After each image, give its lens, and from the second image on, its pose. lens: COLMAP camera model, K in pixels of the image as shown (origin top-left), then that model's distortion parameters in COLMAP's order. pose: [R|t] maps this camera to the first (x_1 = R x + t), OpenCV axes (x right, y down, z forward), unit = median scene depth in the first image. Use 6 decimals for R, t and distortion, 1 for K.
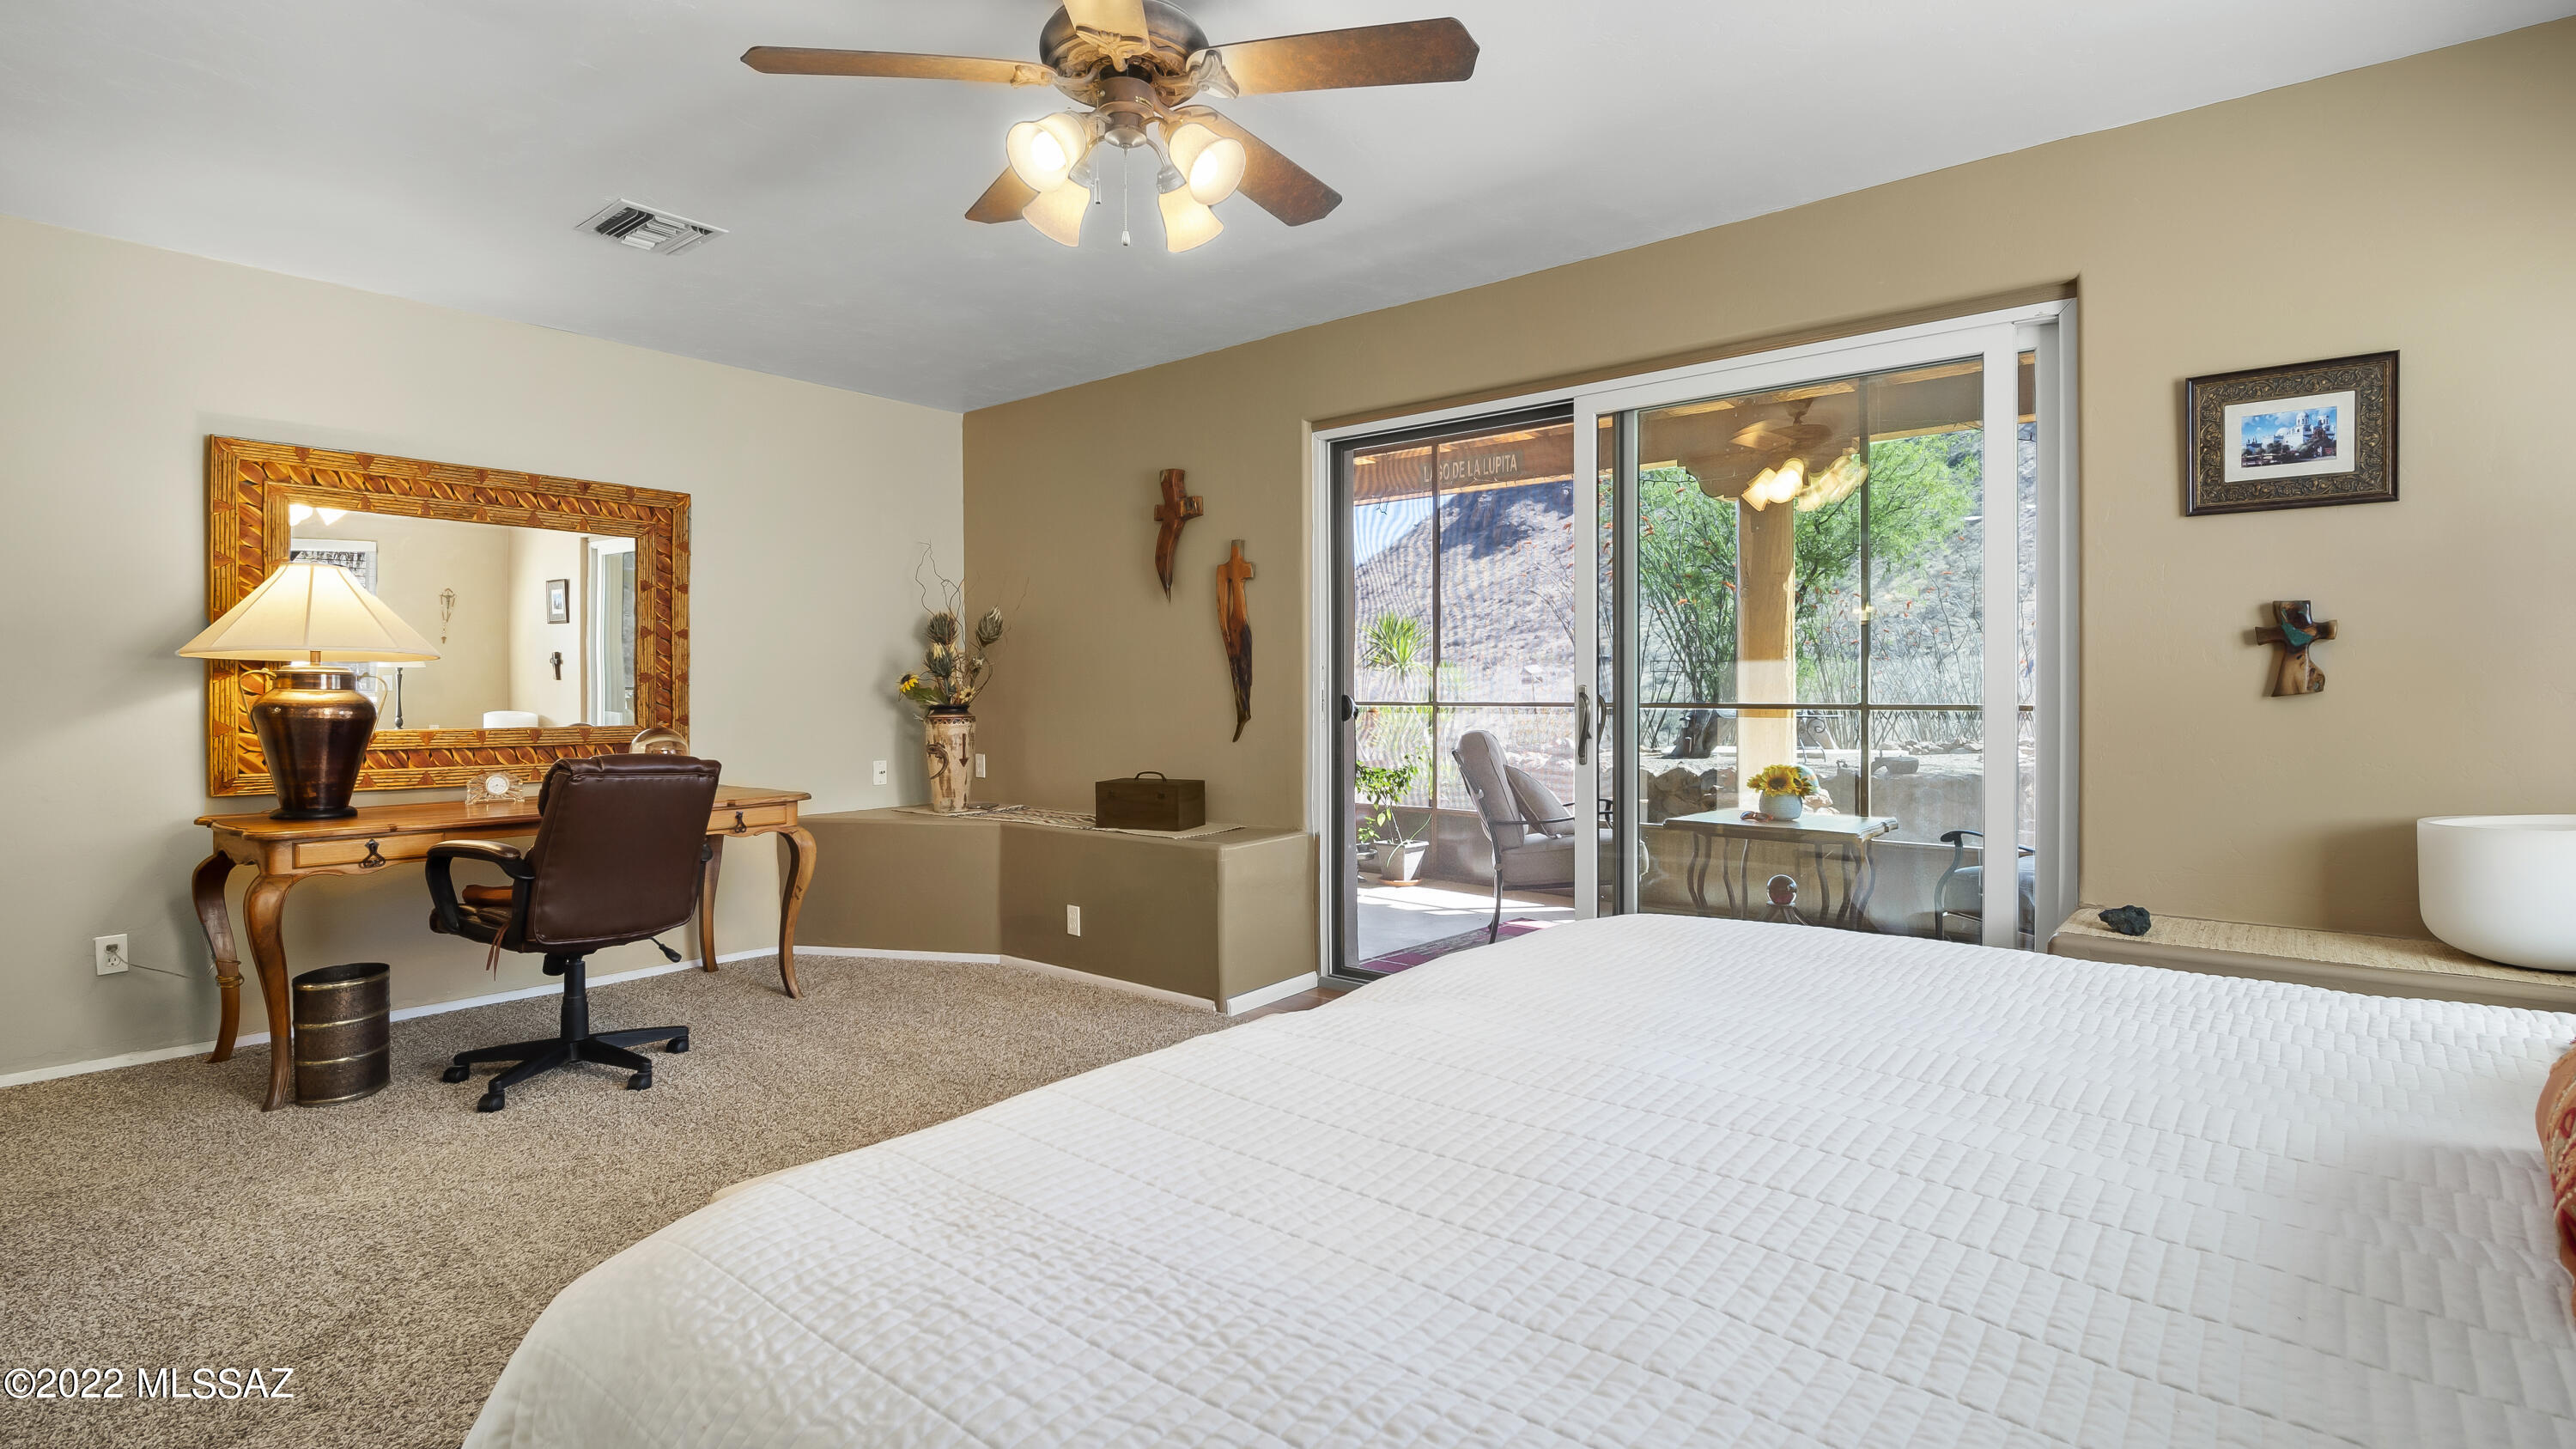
lens RADIAL K [[1193.4, 0, 1288.0], [0, 1193.4, 724.5], [0, 0, 1]] dist [-0.000130, -0.000071]
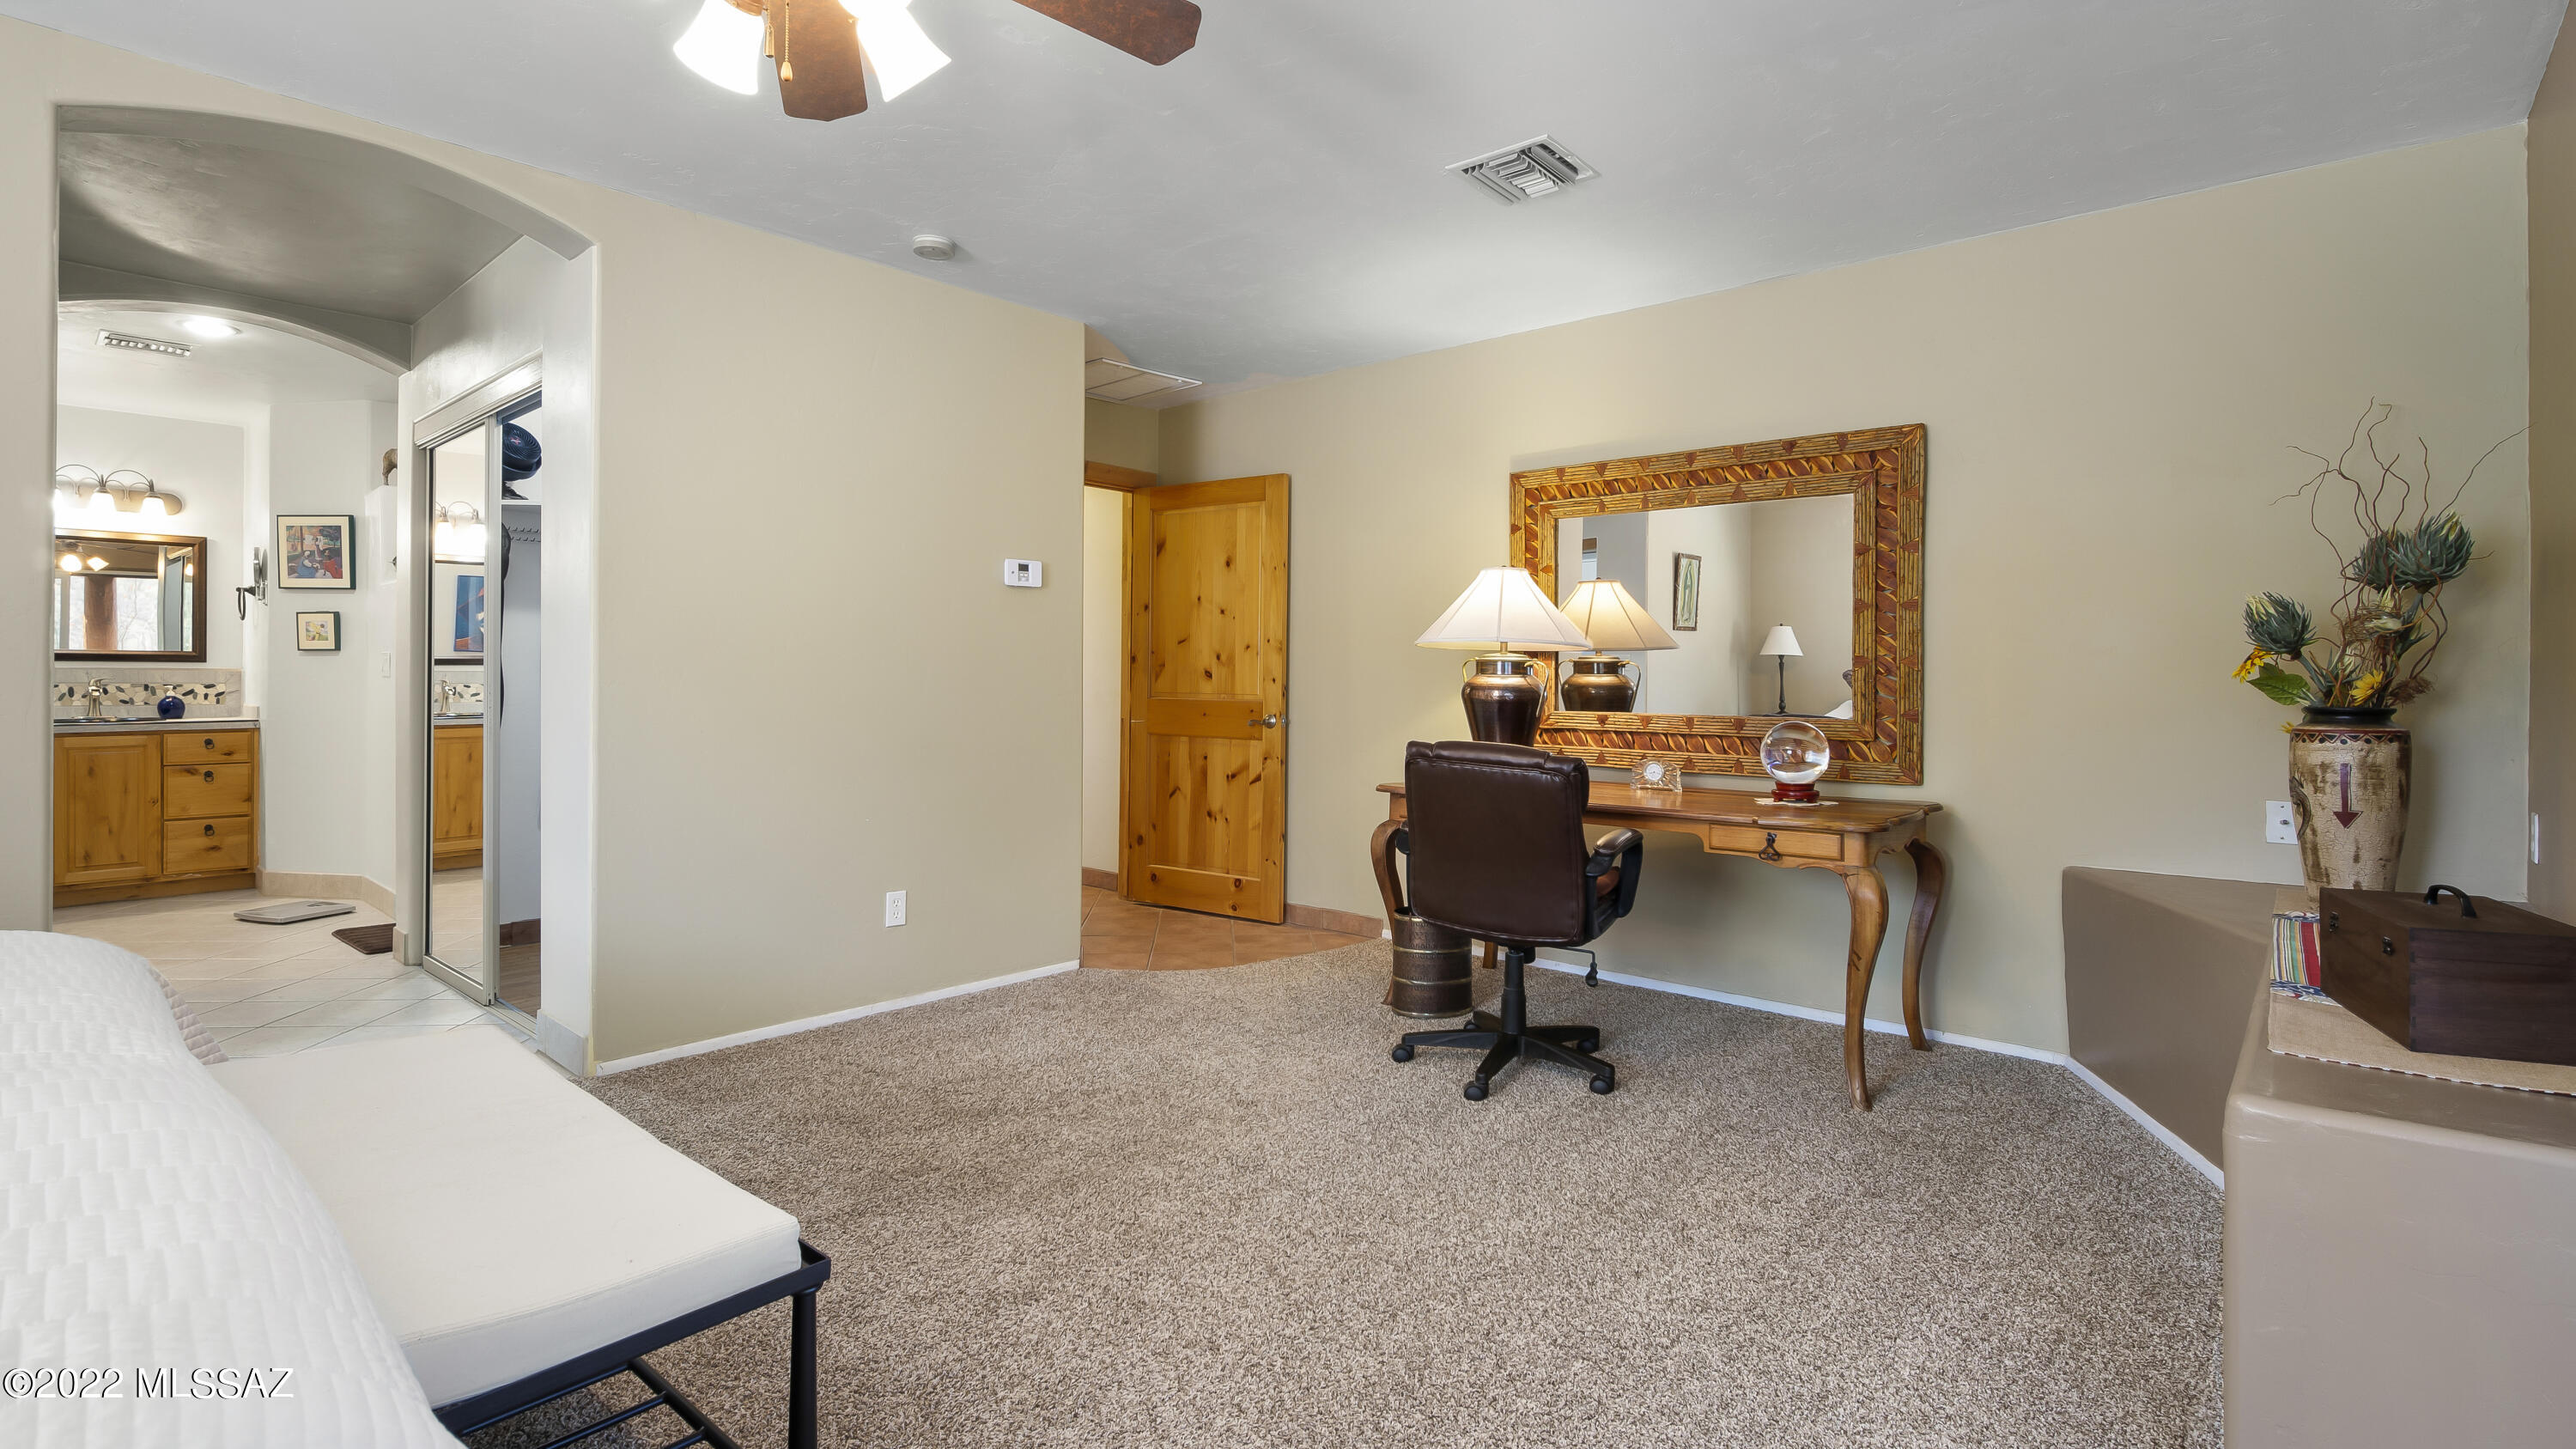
lens RADIAL K [[1206.8, 0, 1286.8], [0, 1206.8, 673.1], [0, 0, 1]] dist [0.000833, 0.000055]
pose [[-0.031915, 0.000230, -0.999491, 0.332356], [-0.032651, 0.999466, 0.001273, -0.021640], [0.998957, 0.032675, -0.031890, 0.702924]]
